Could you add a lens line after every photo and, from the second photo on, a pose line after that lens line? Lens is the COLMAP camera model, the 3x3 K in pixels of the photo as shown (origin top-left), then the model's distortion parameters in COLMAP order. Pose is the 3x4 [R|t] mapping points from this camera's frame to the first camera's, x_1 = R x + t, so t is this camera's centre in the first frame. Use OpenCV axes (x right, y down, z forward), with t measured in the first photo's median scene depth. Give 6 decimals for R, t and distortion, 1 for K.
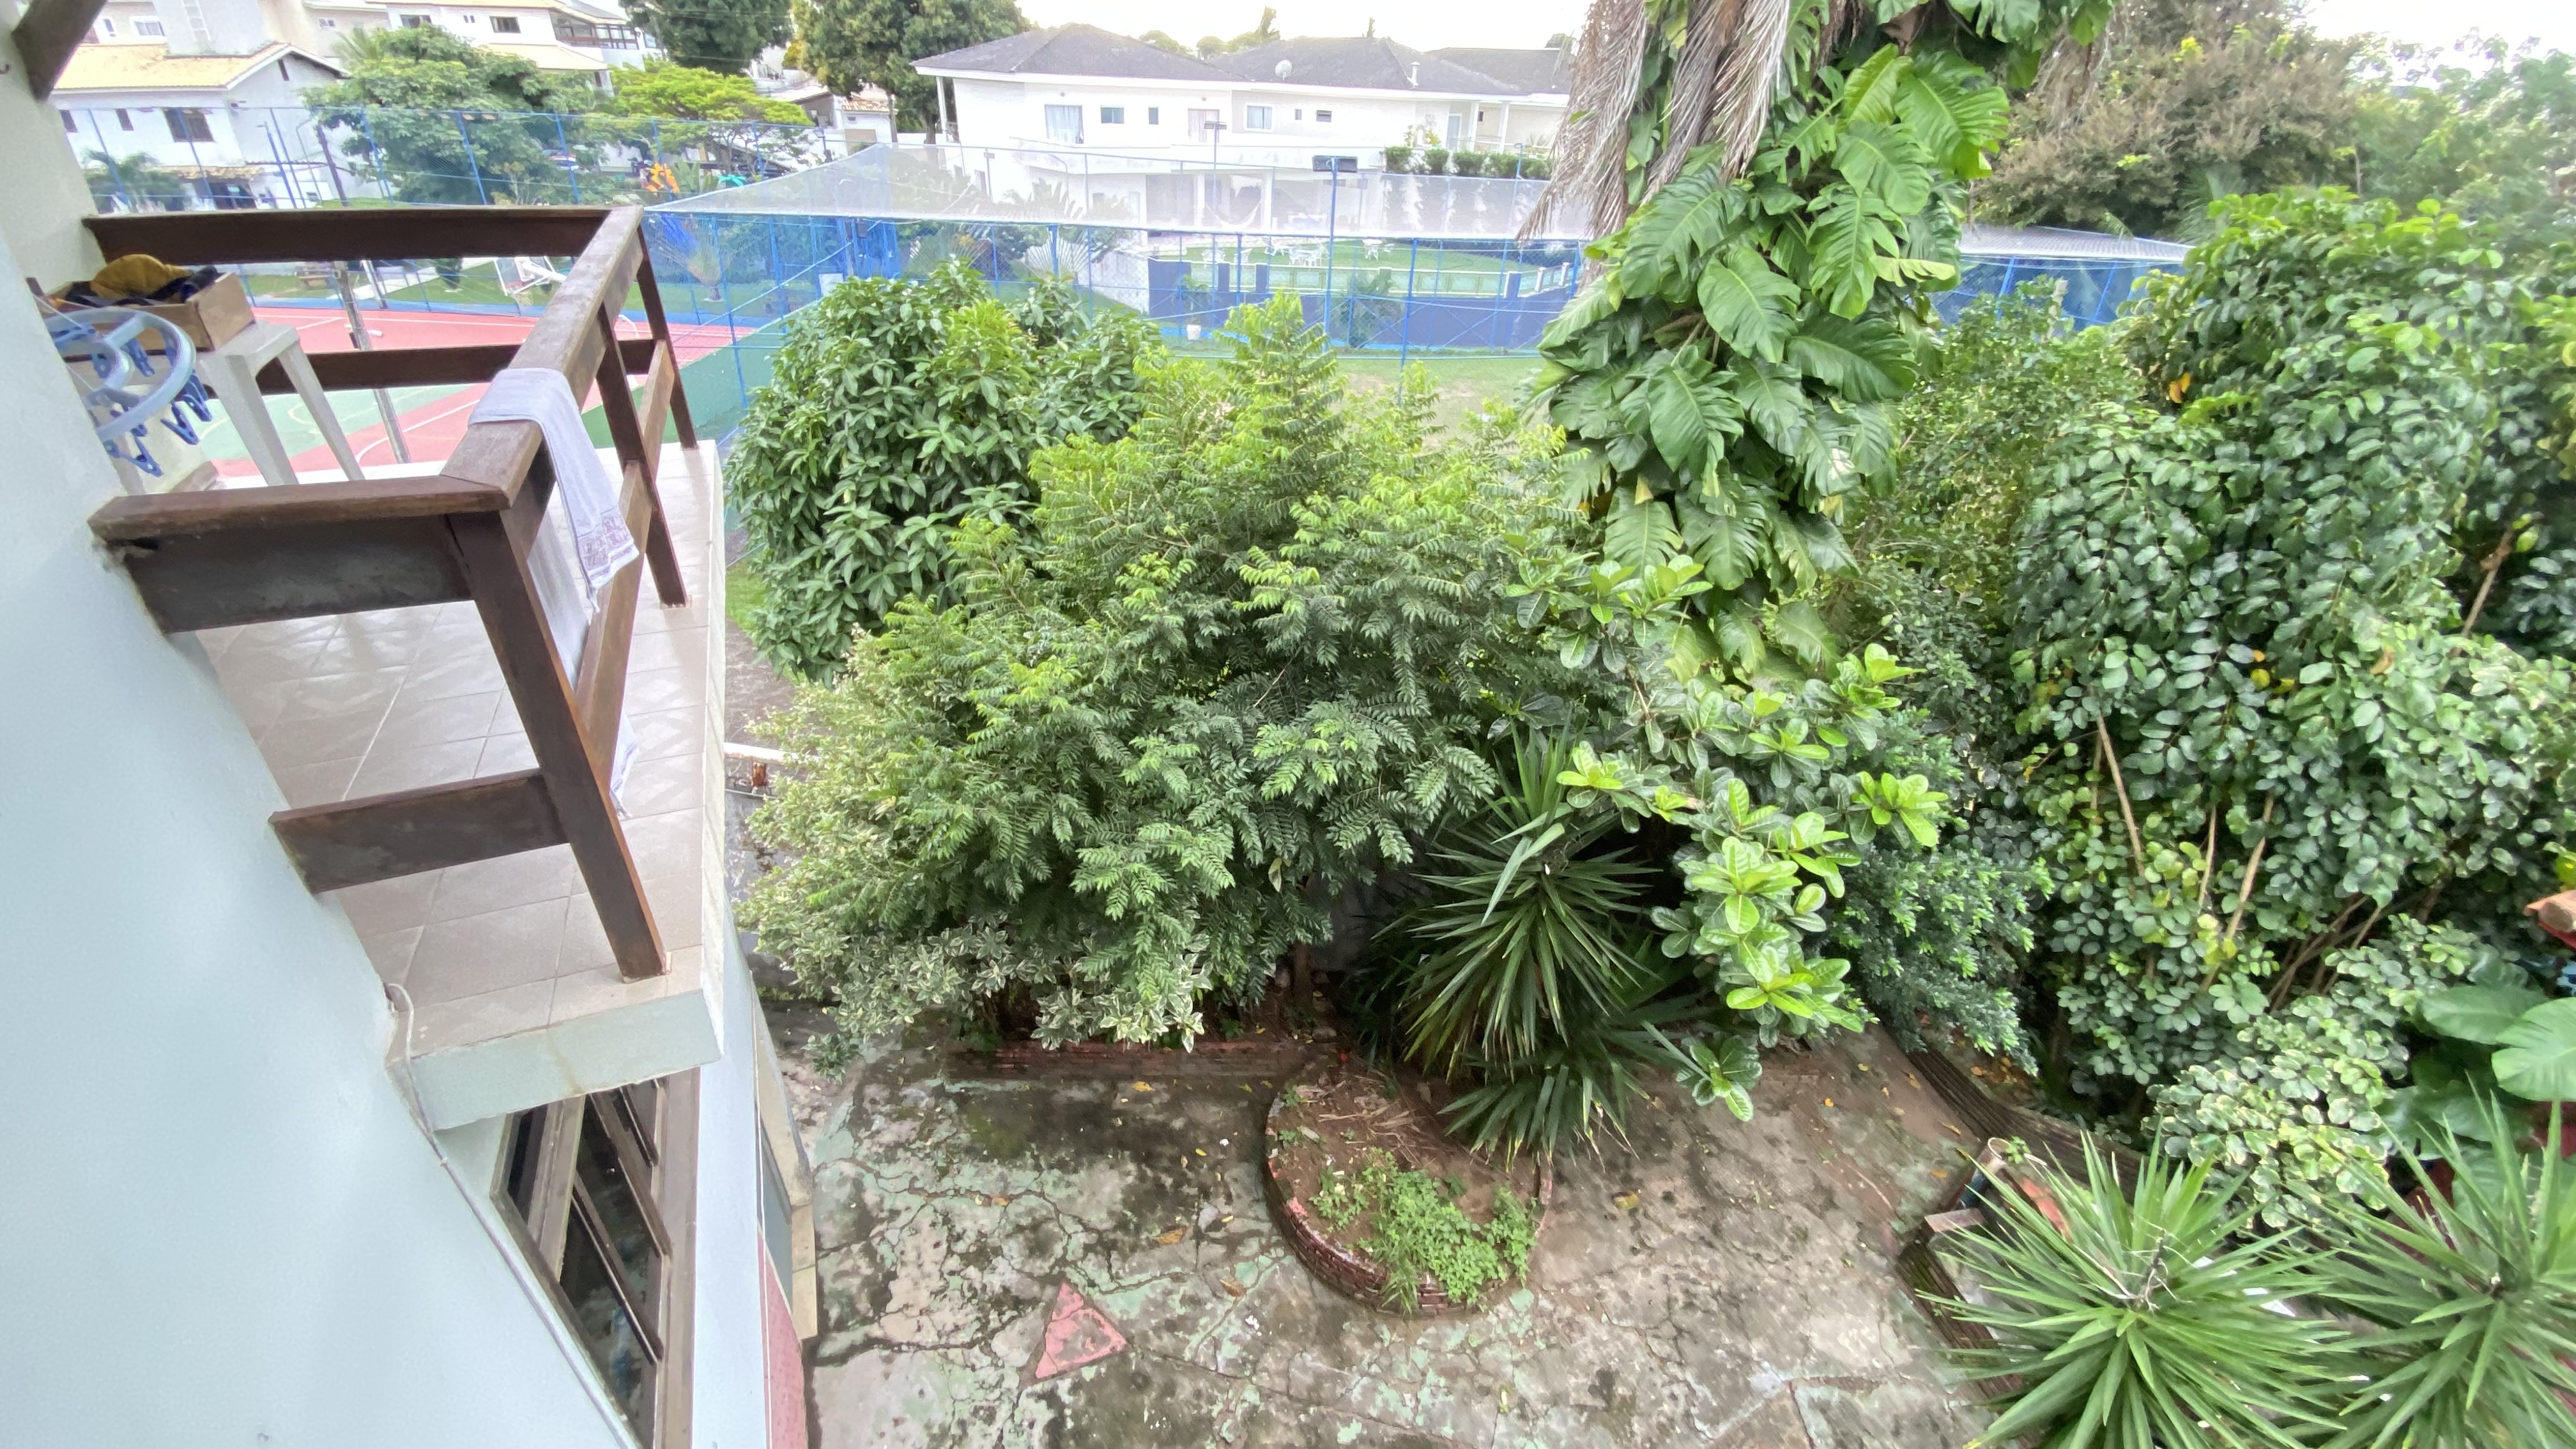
lens RADIAL K [[1042.1, 0, 1290.2], [0, 1042.1, 725.8], [0, 0, 1]] dist [0.004128, -0.010955]
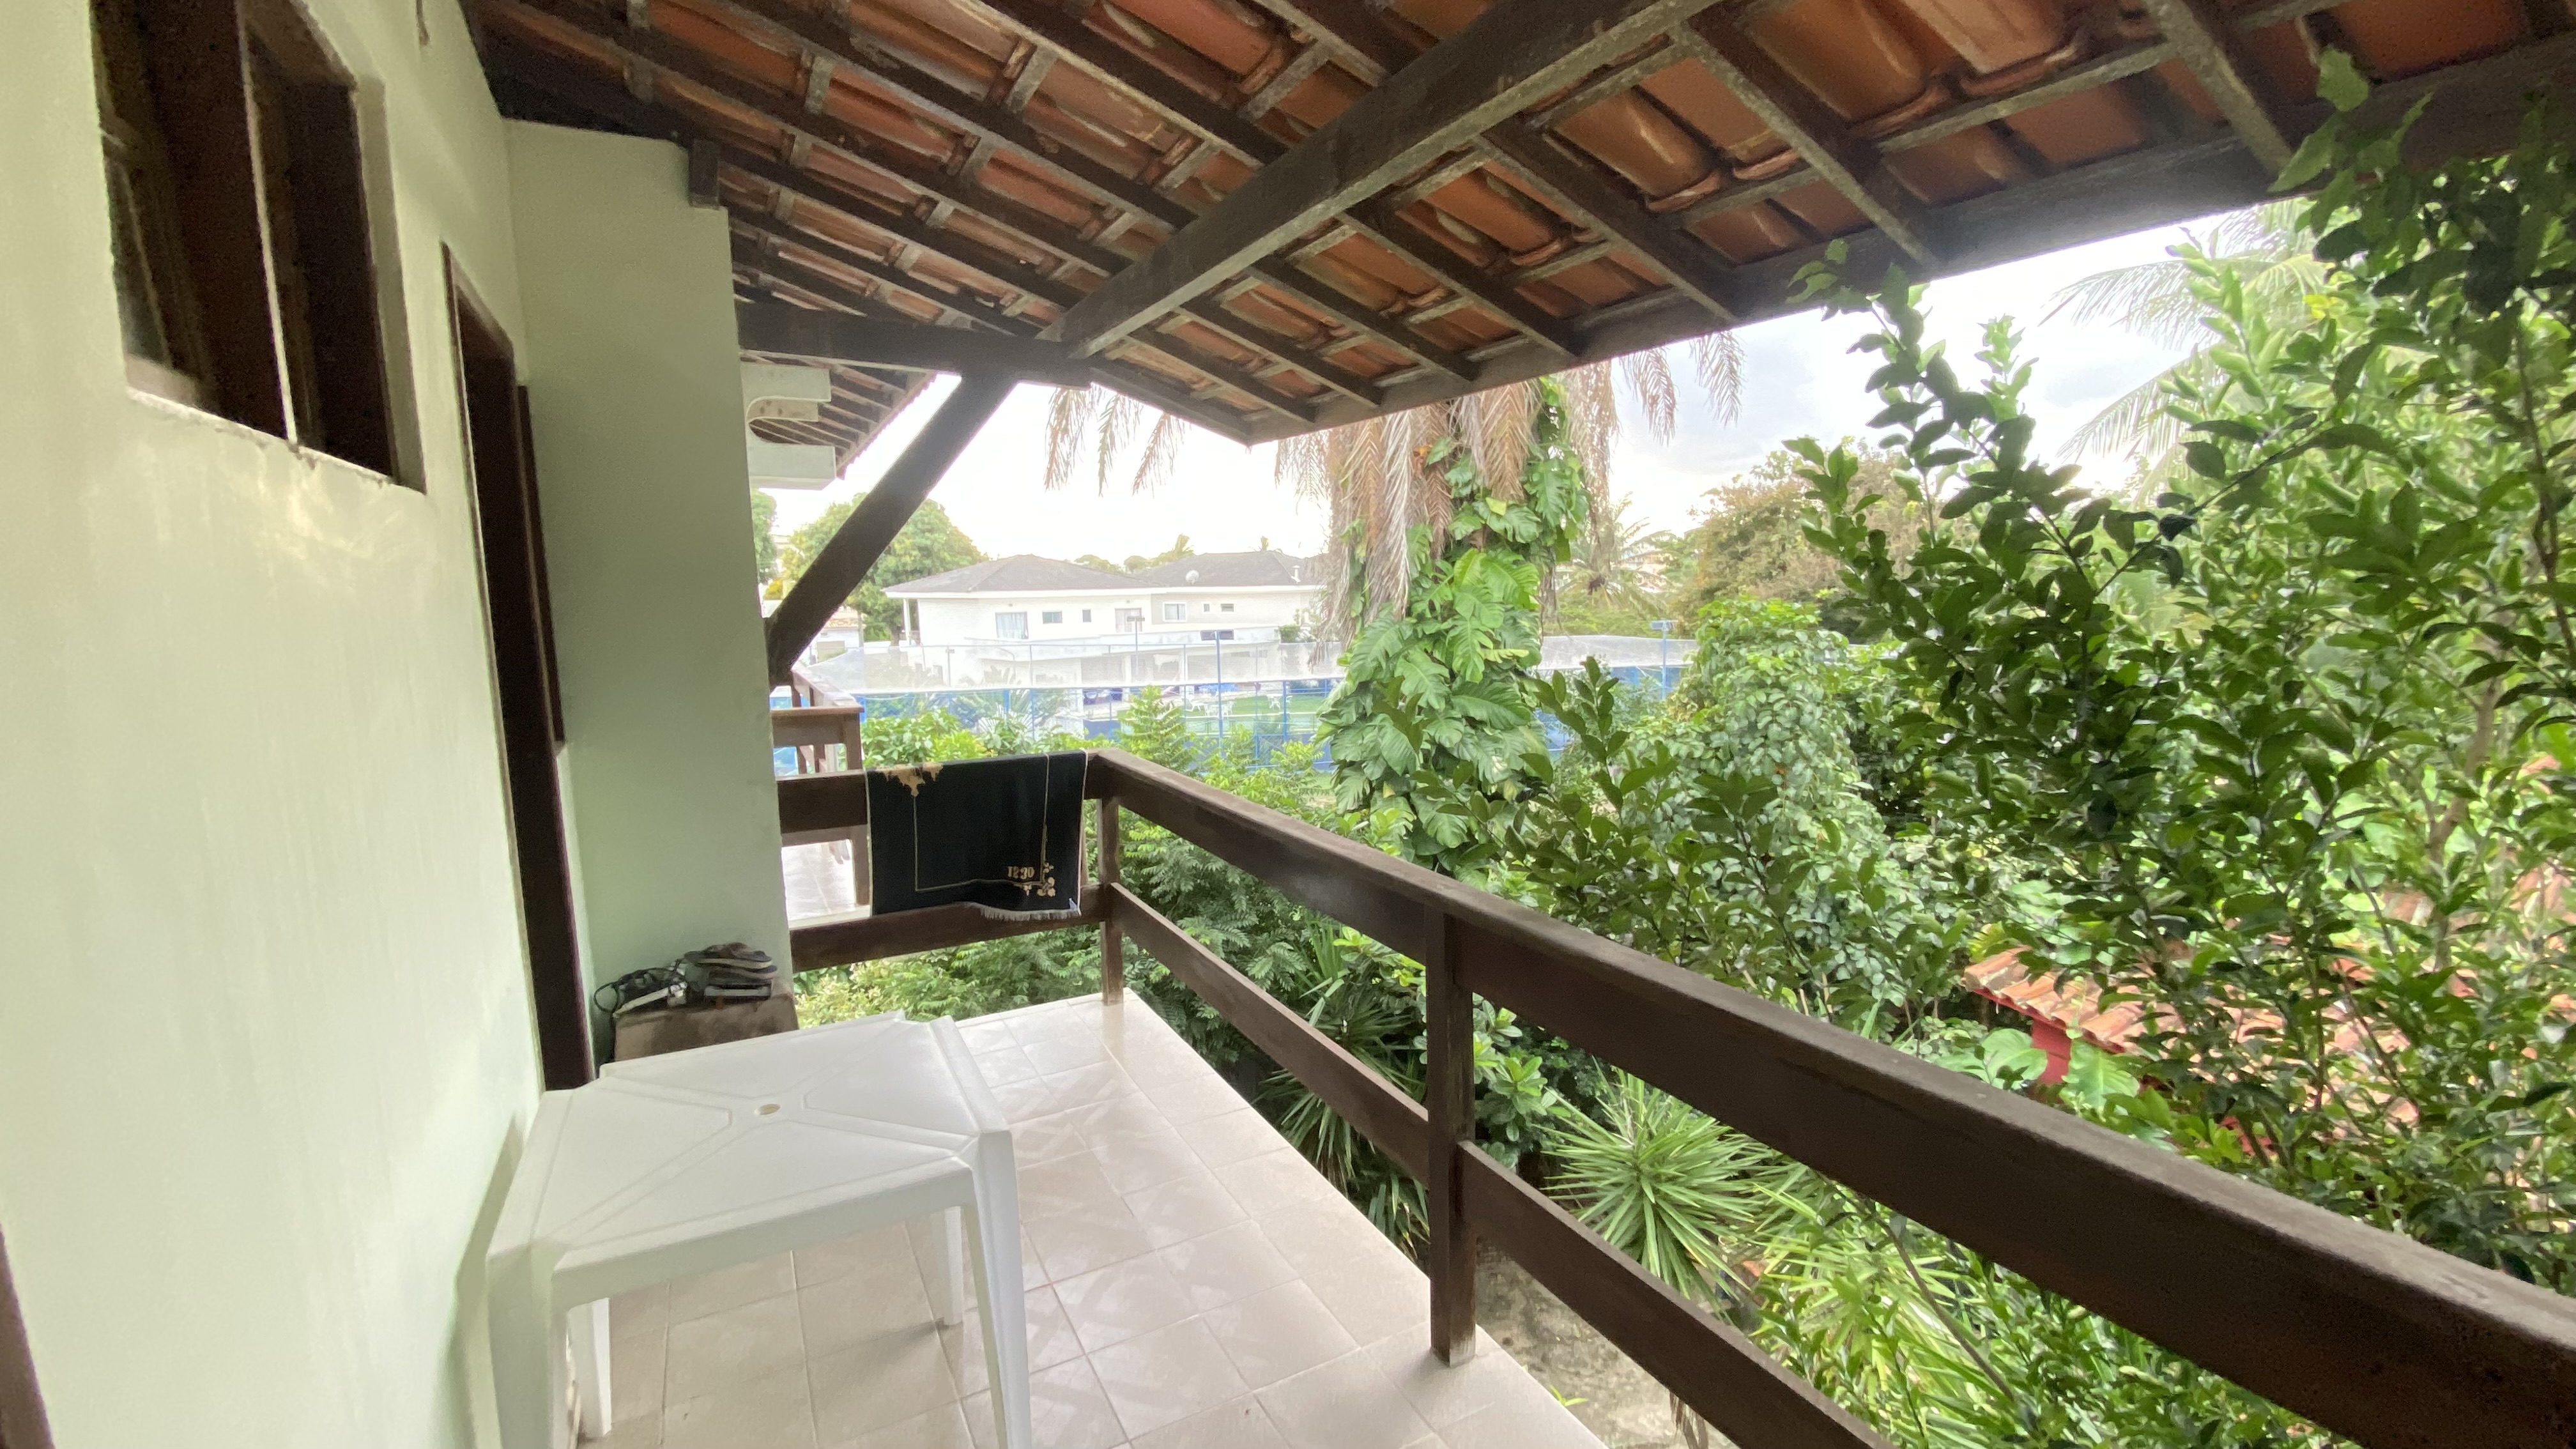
lens RADIAL K [[1042.1, 0, 1289.6], [0, 1042.1, 717.2], [0, 0, 1]] dist [0.004128, -0.010955]
pose [[0.995240, -0.067210, 0.070575, 0.086087], [0.090327, 0.908031, -0.409048, 0.328008], [-0.036592, 0.413476, 0.909780, -0.523586]]
